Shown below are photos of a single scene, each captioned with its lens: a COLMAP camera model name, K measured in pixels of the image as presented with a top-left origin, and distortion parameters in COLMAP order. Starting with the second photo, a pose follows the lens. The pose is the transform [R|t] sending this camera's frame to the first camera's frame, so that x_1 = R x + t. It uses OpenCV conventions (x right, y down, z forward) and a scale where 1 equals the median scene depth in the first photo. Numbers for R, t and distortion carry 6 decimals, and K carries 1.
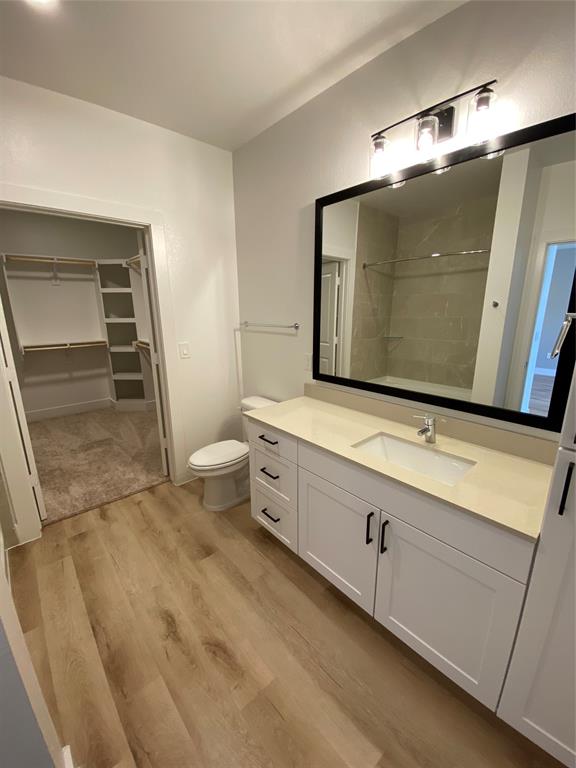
lens RADIAL K [[308.2, 0, 290.5], [0, 308.2, 381.8], [0, 0, 1]] dist [0.012727, -0.017450]
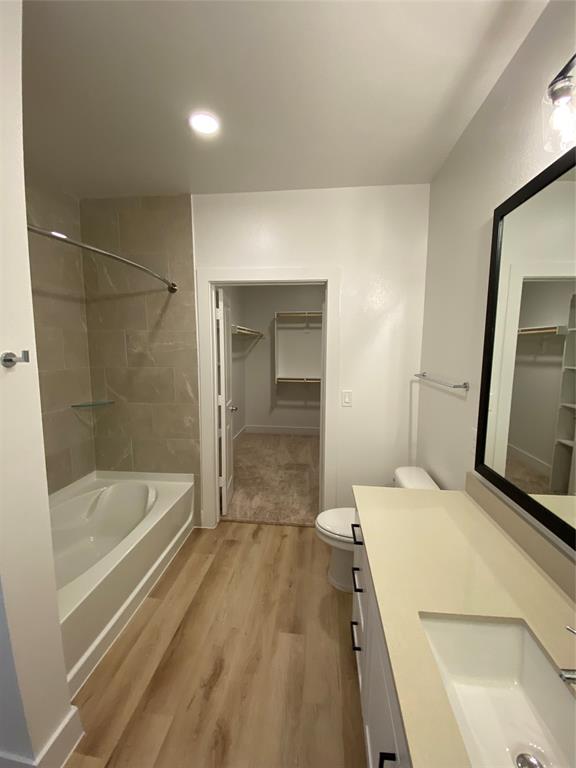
lens RADIAL K [[303.2, 0, 293.6], [0, 303.2, 380.1], [0, 0, 1]] dist [0.000829, -0.015442]
pose [[0.671543, 0.085370, -0.736032, 0.260951], [-0.175758, 0.983344, -0.046304, -0.094061], [0.719819, 0.160458, 0.675362, 0.249777]]
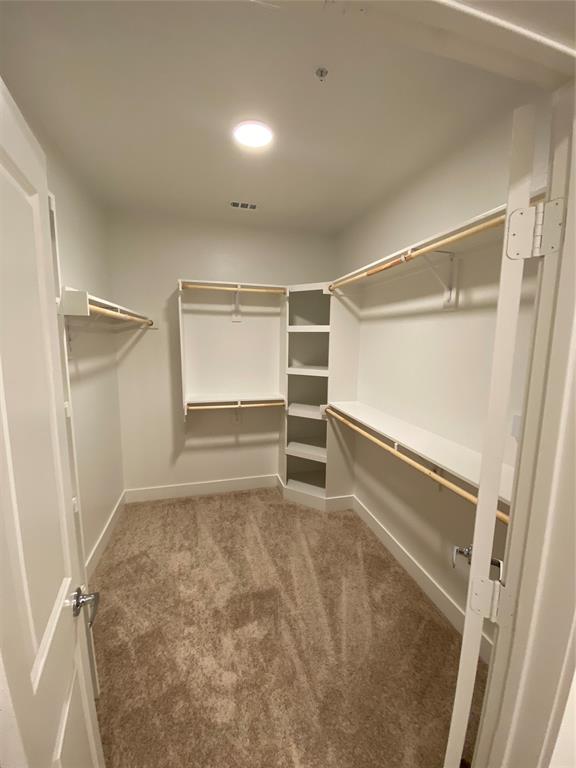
lens RADIAL K [[303.2, 0, 293.6], [0, 303.2, 380.1], [0, 0, 1]] dist [0.000829, -0.015442]
pose [[0.894493, 0.079554, -0.439947, -0.535228], [-0.122910, 0.989882, -0.070903, -0.244991], [0.429855, 0.117496, 0.895220, 0.744429]]
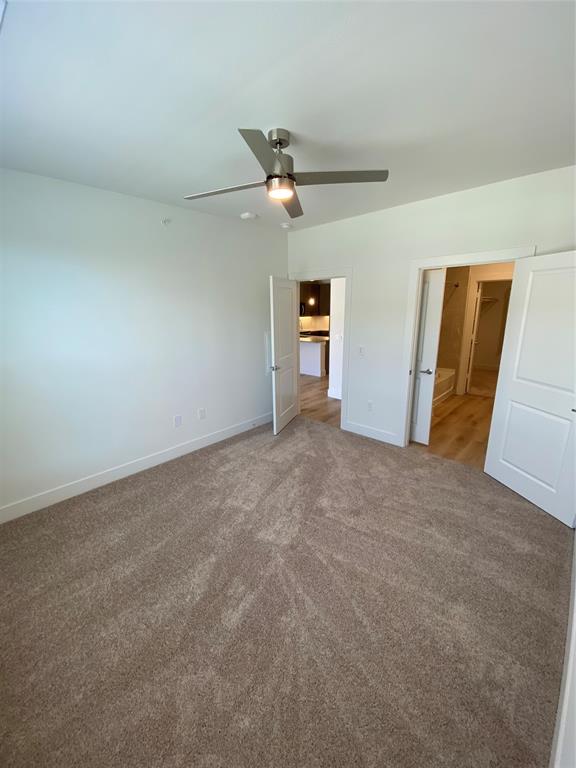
lens RADIAL K [[308.2, 0, 290.5], [0, 308.2, 381.8], [0, 0, 1]] dist [0.012727, -0.017450]
pose [[0.083059, 0.238339, -0.967624, 1.618957], [-0.213744, 0.952642, 0.216302, 0.098636], [0.973352, 0.188858, 0.130069, -0.859441]]
